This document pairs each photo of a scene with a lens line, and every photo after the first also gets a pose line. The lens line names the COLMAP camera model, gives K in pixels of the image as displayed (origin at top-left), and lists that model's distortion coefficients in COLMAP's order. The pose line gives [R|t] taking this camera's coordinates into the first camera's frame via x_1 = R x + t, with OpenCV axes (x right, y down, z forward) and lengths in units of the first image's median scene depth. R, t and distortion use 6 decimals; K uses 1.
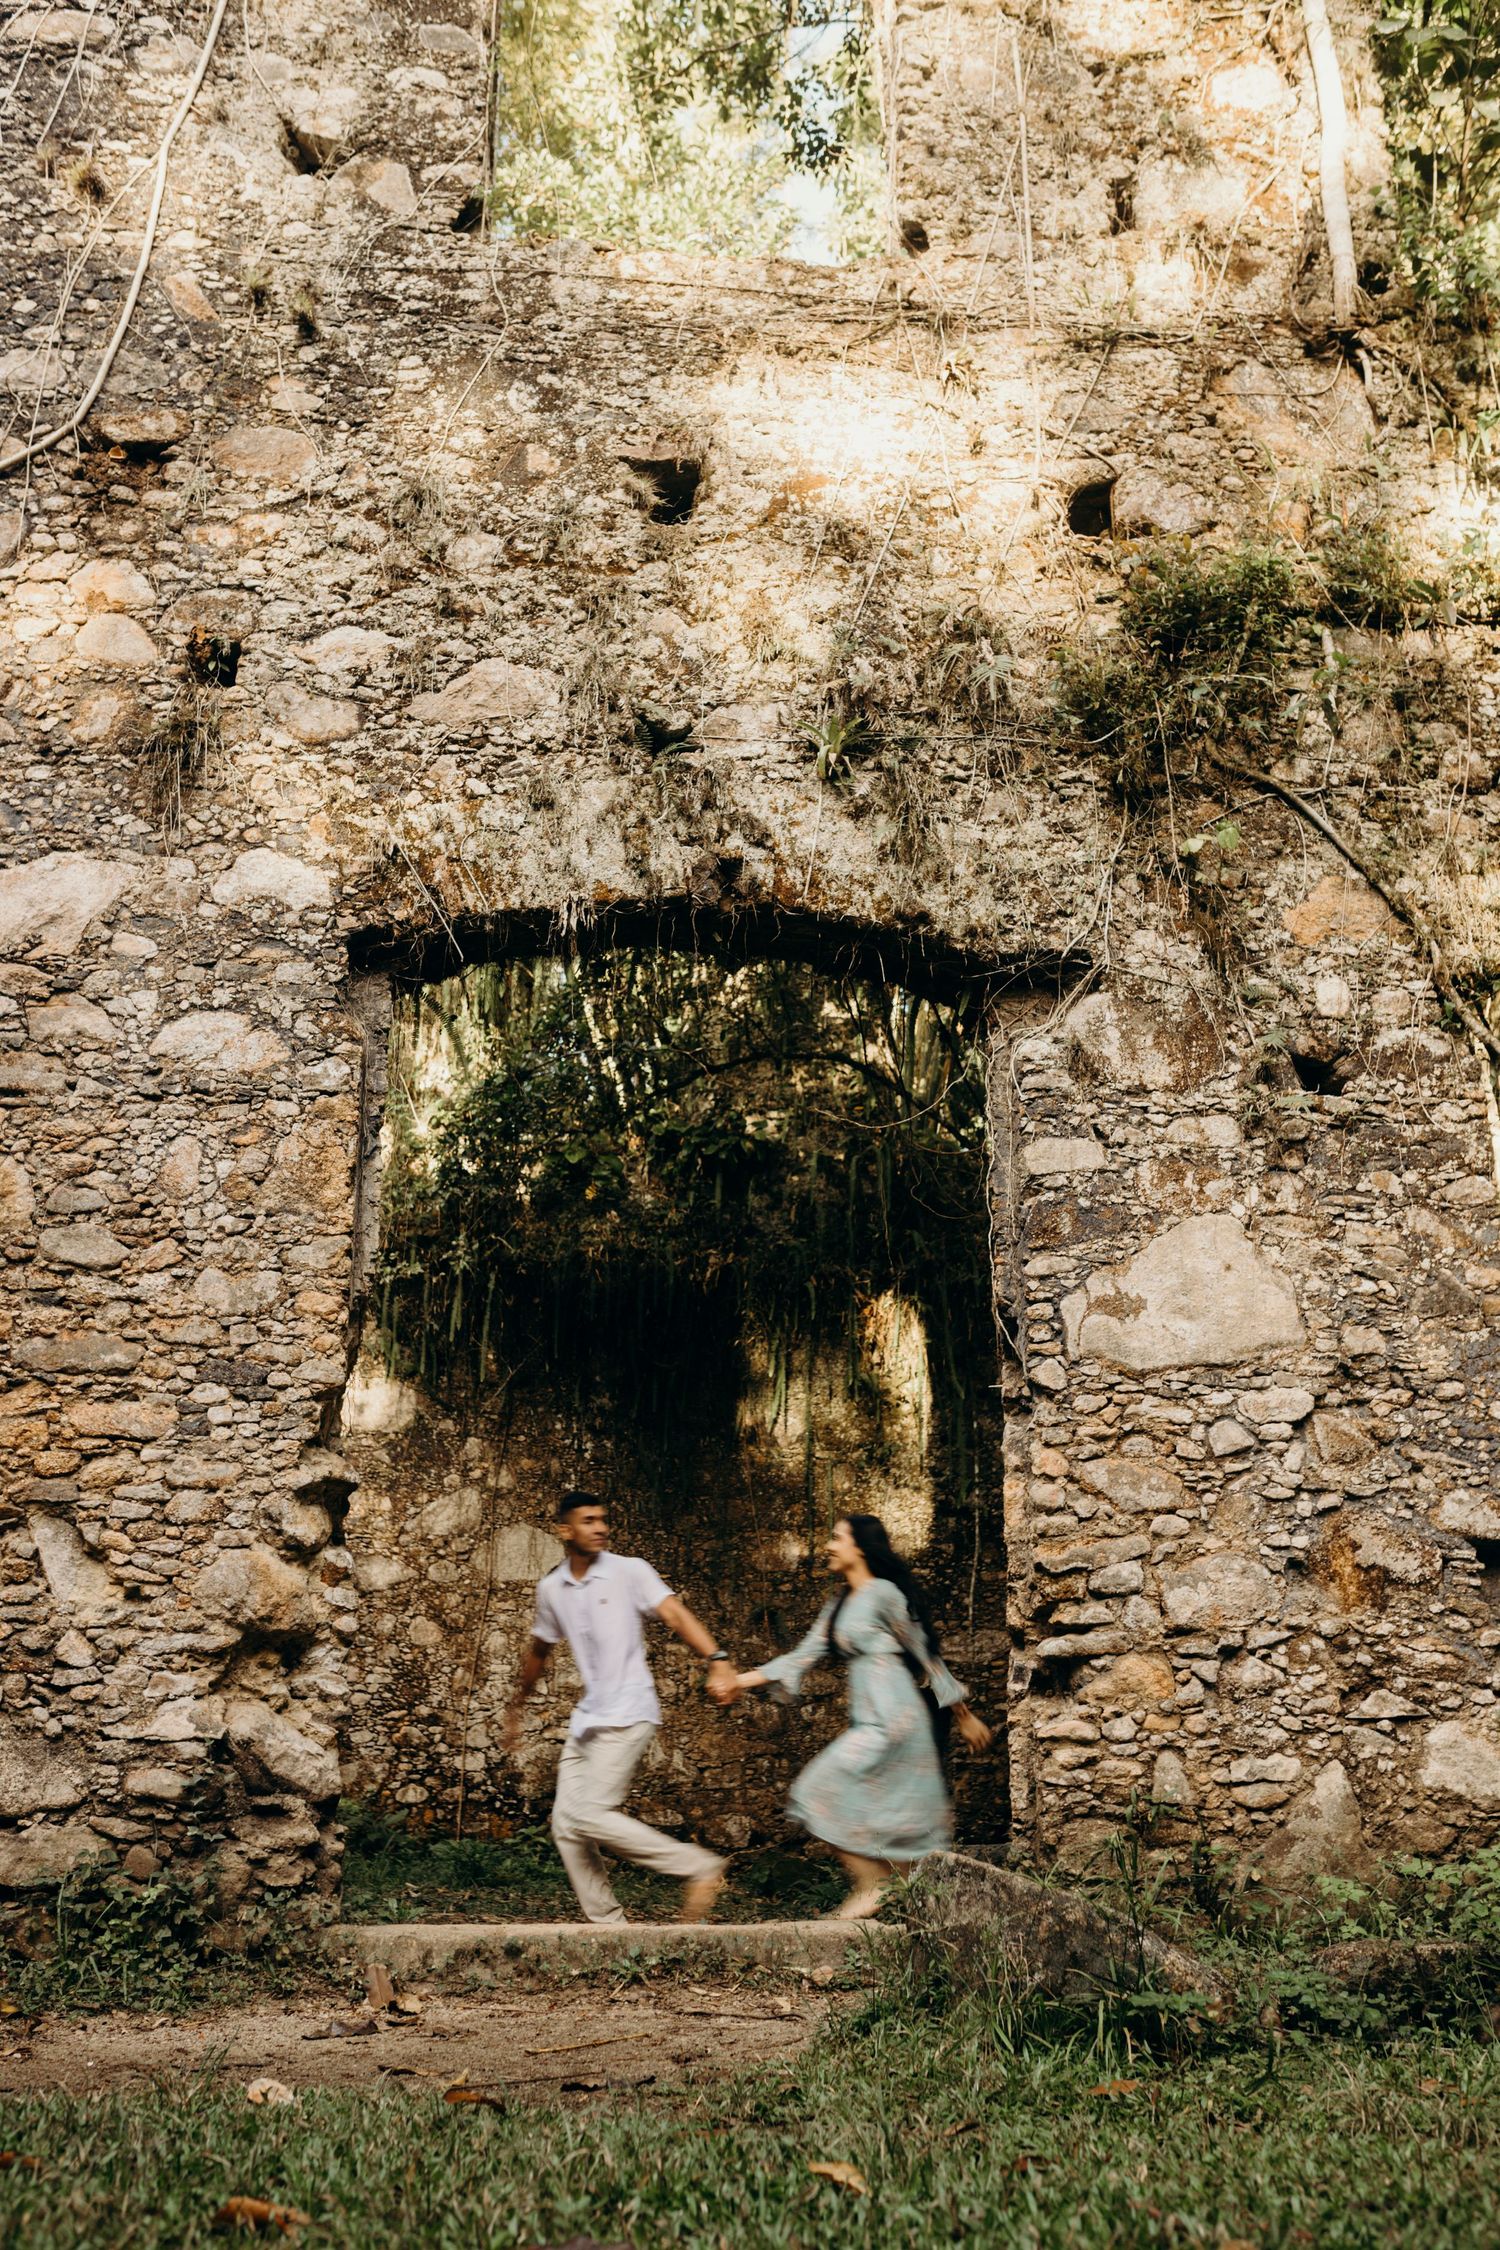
lens RADIAL K [[2139.4, 0, 746.2], [0, 2139.4, 1117.8], [0, 0, 1]] dist [-0.067015, 0.098945]
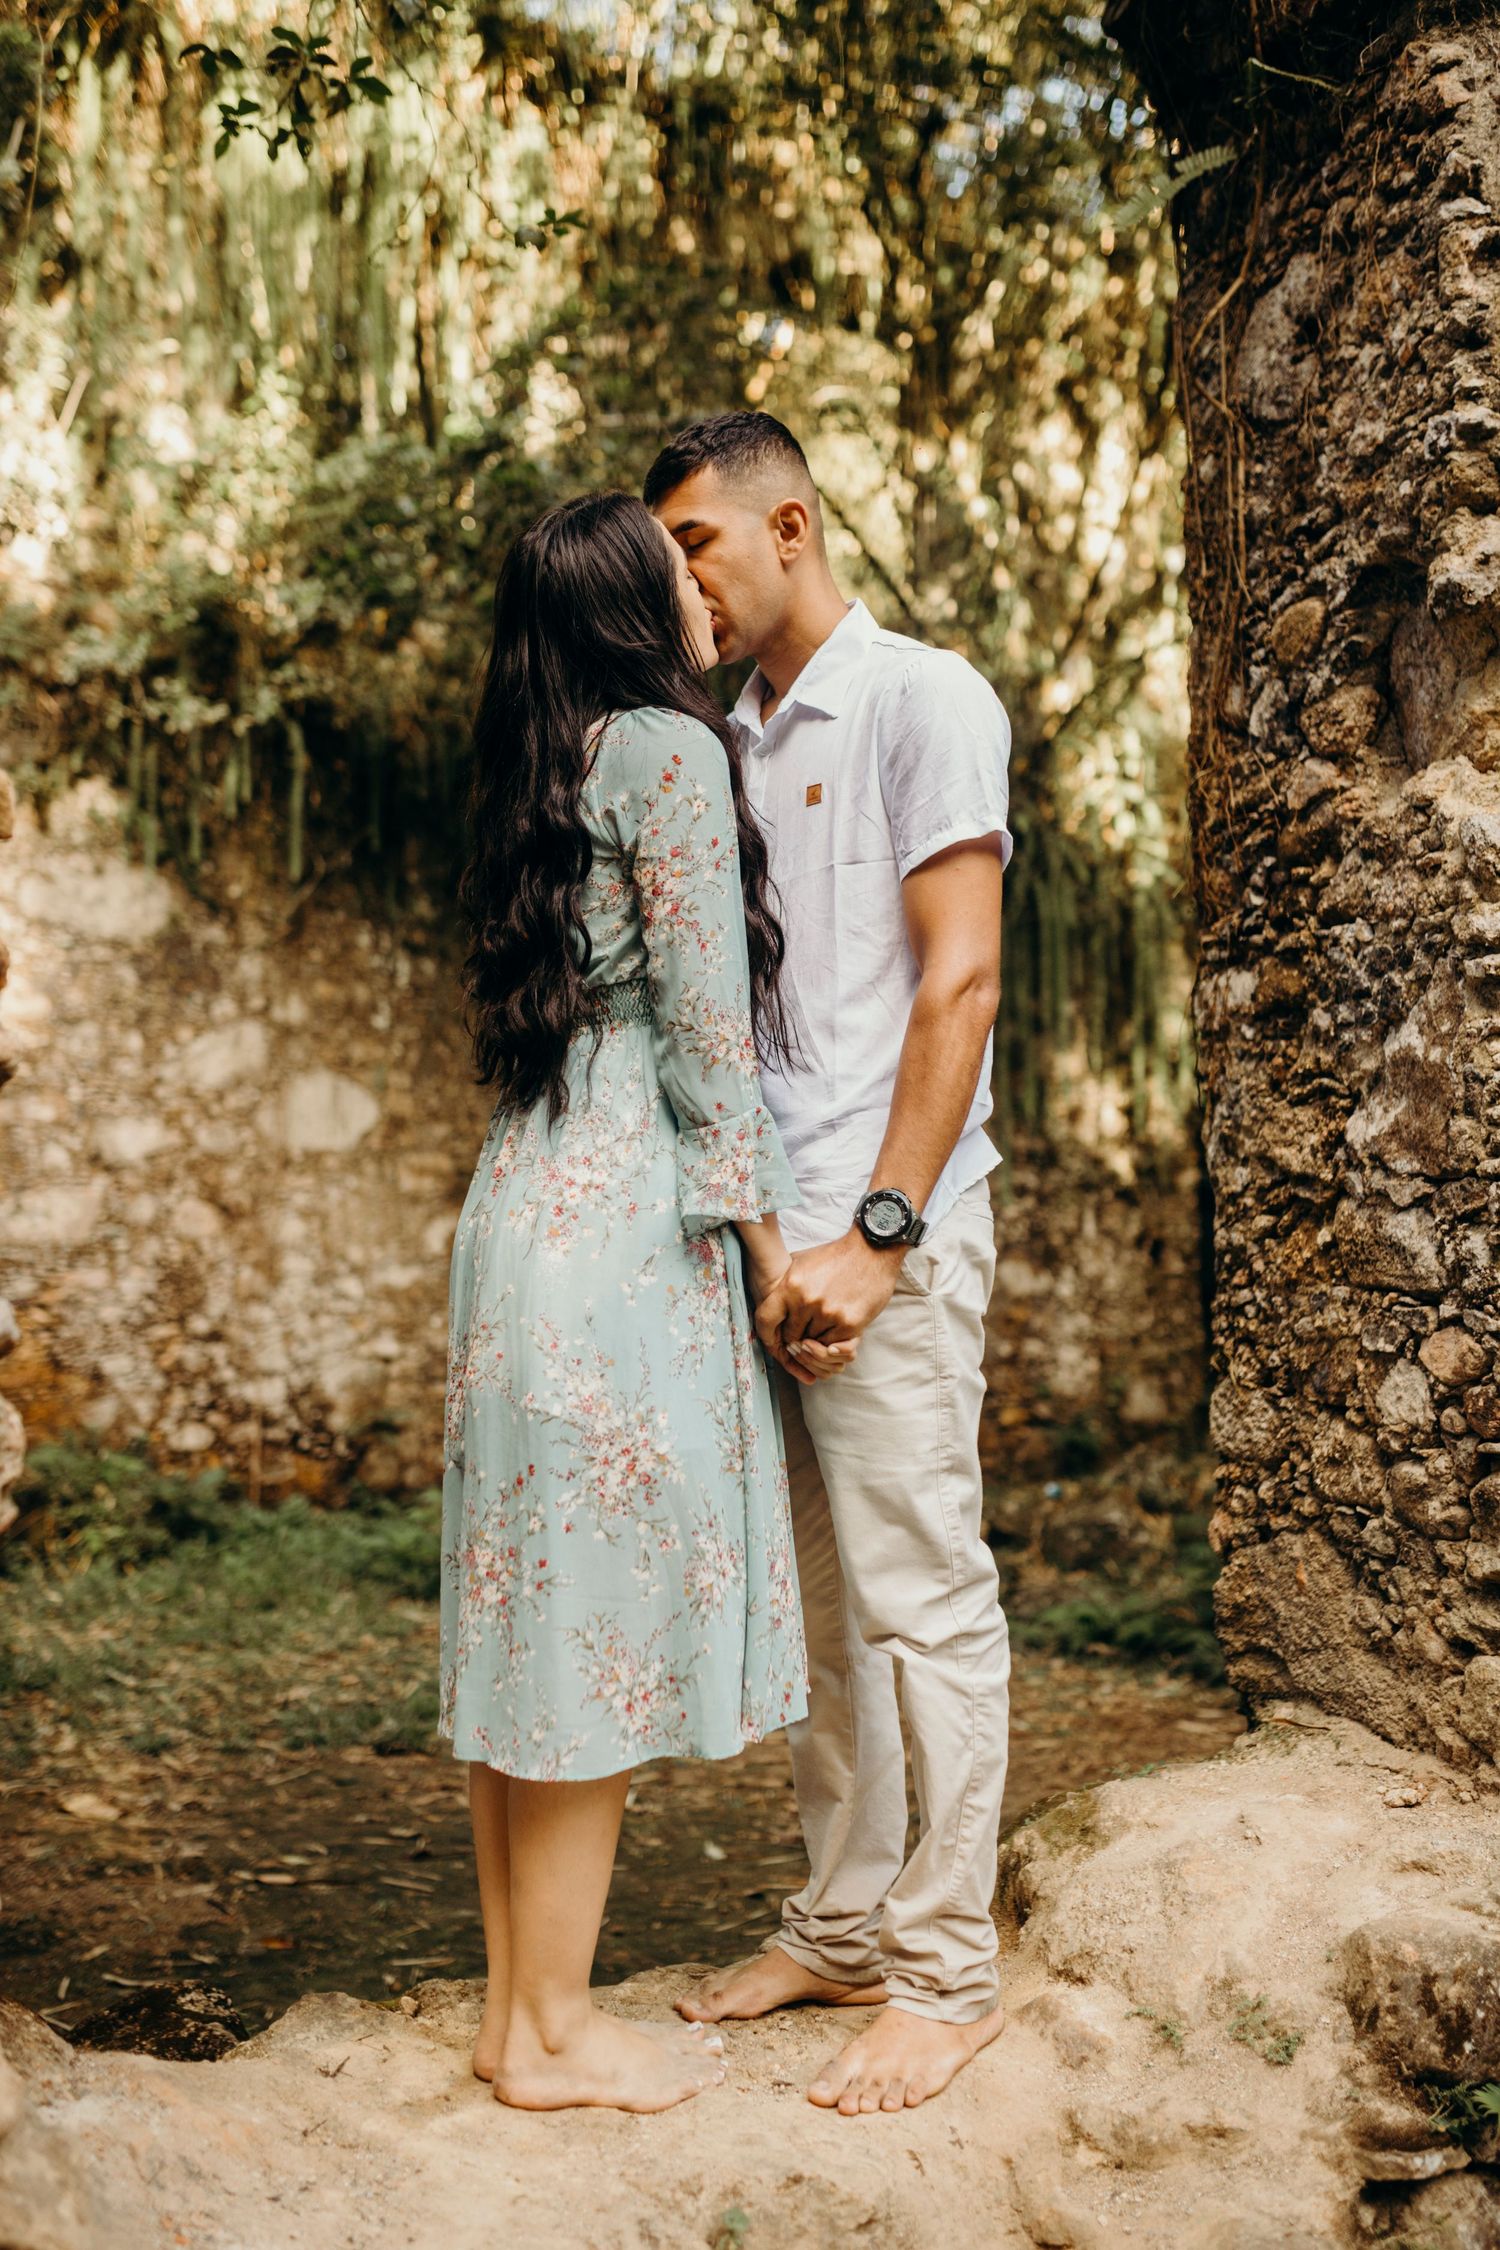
lens RADIAL K [[2145.6, 0, 747.6], [0, 2145.6, 1113.6], [0, 0, 1]] dist [-0.065458, 0.098244]
pose [[0.910197, 0.007334, 0.414110, -0.642907], [-0.112963, 0.966332, 0.231174, 0.040865], [-0.398472, -0.257193, 0.880382, 0.675665]]
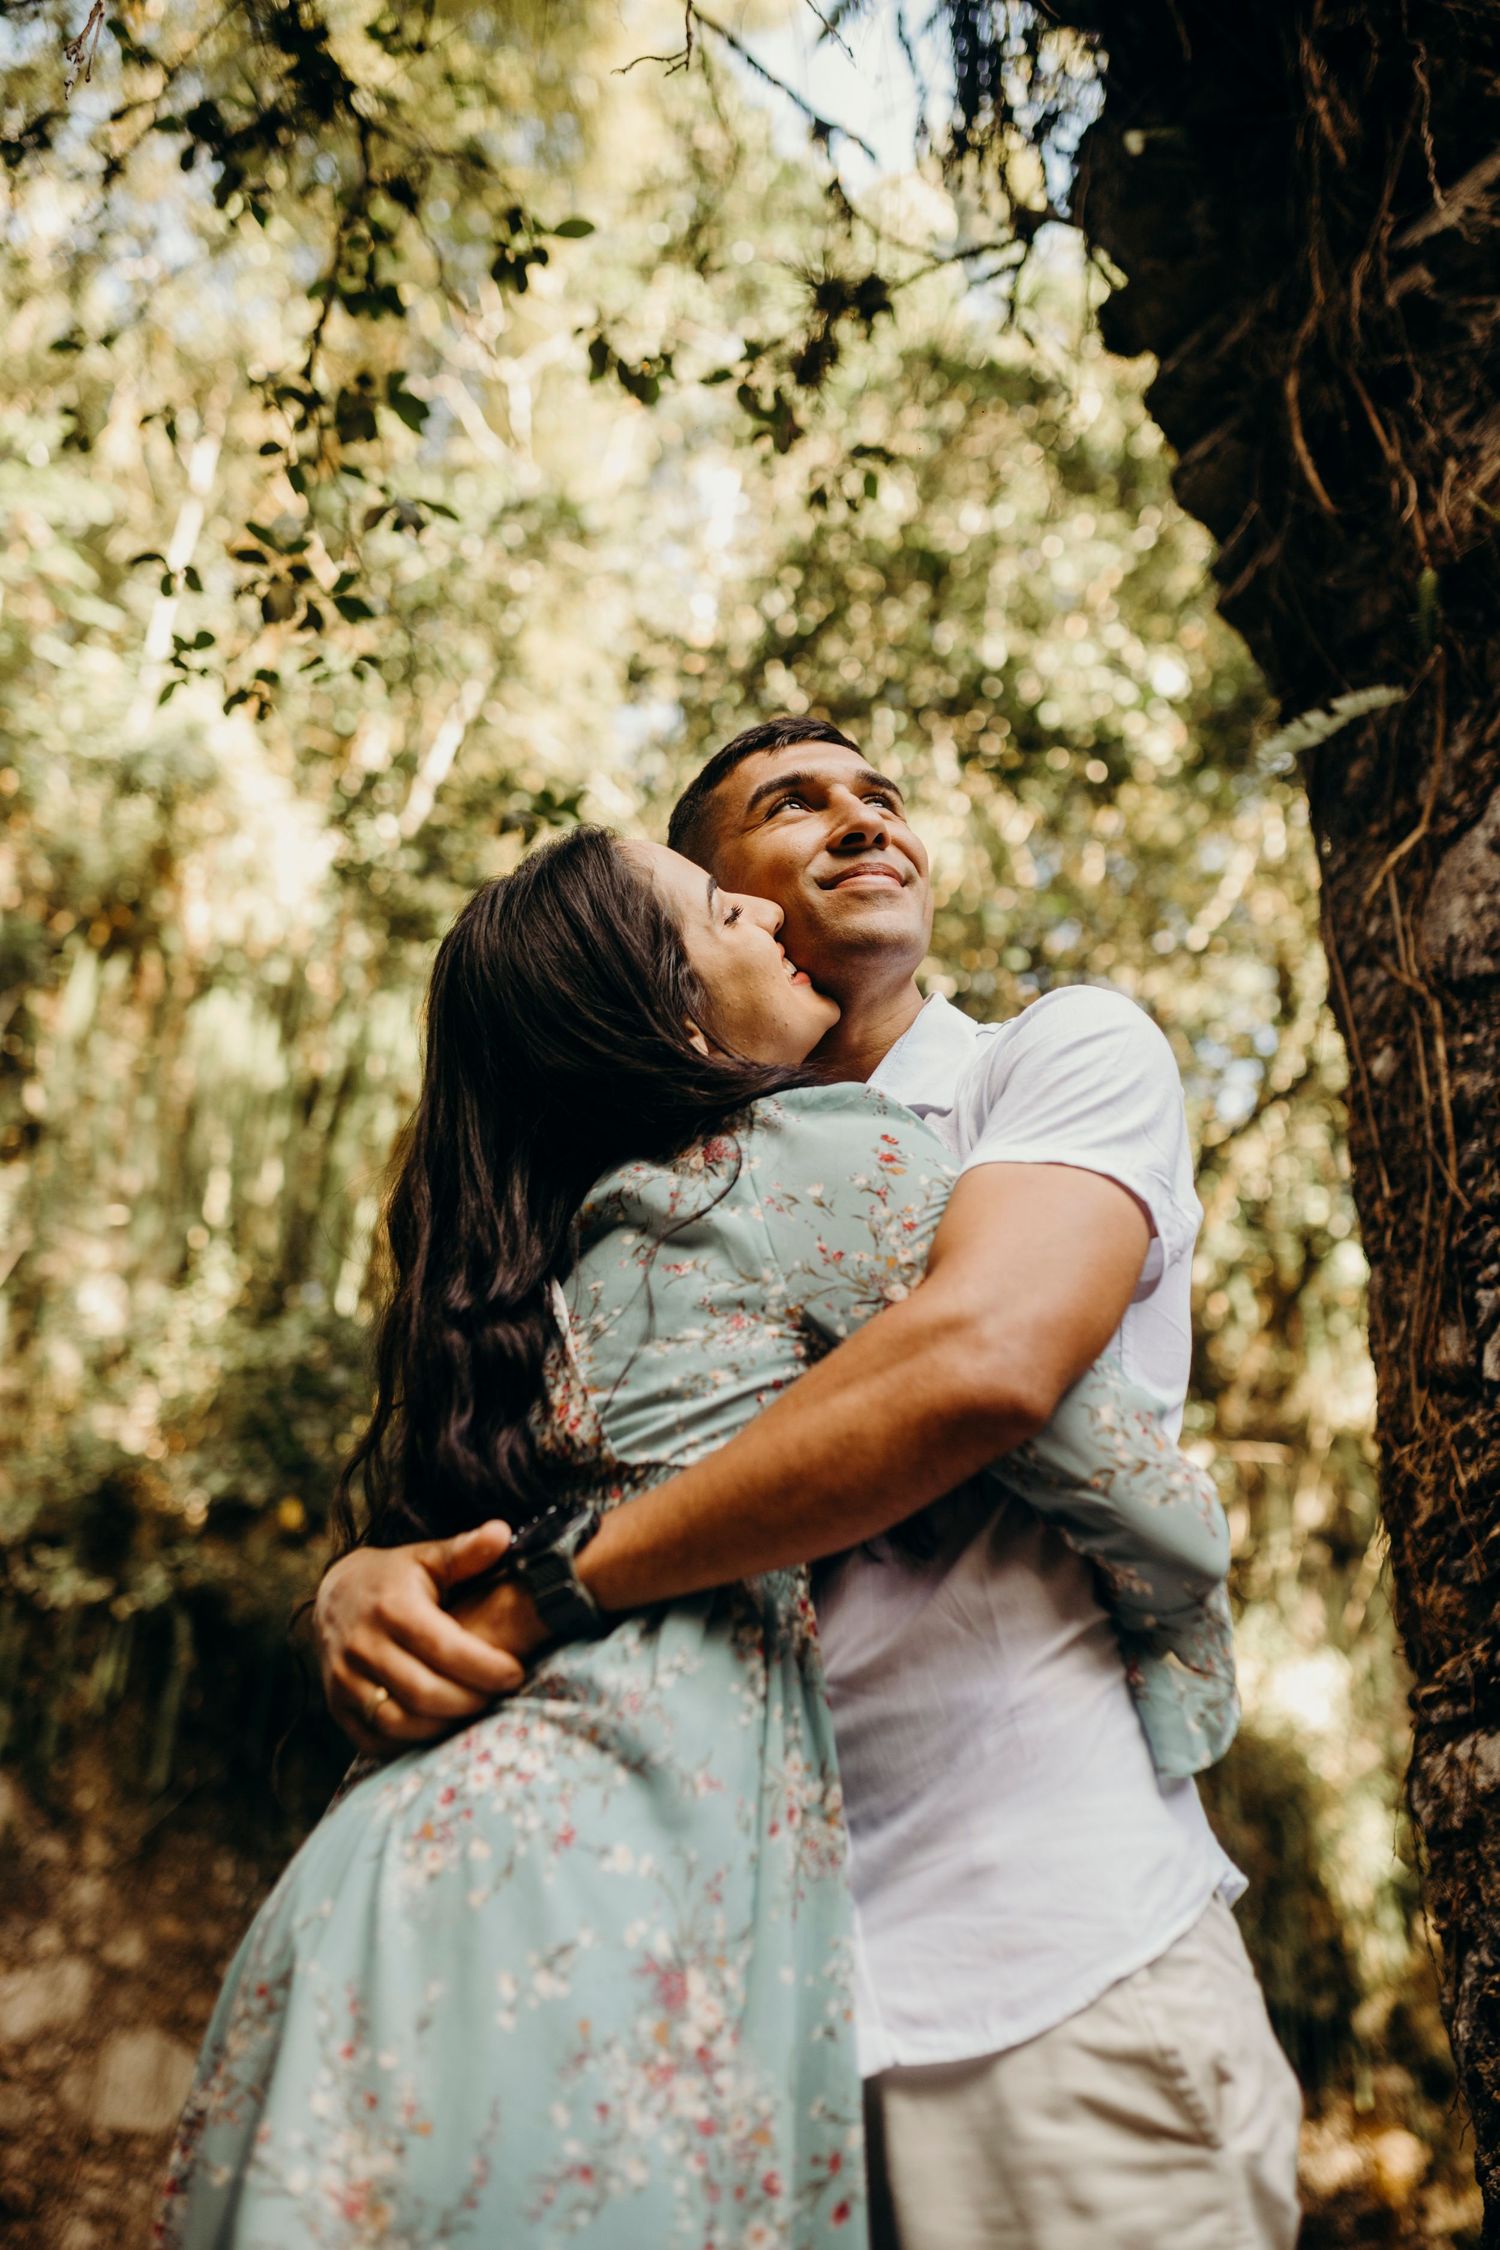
lens RADIAL K [[2155.7, 0, 748.1], [0, 2155.7, 1120.1], [0, 0, 1]] dist [-0.067806, 0.110496]
pose [[0.887381, 0.250059, 0.387332, -0.596189], [-0.175013, 0.959950, -0.218782, 0.098915], [-0.426528, 0.126355, 0.895605, 0.792199]]
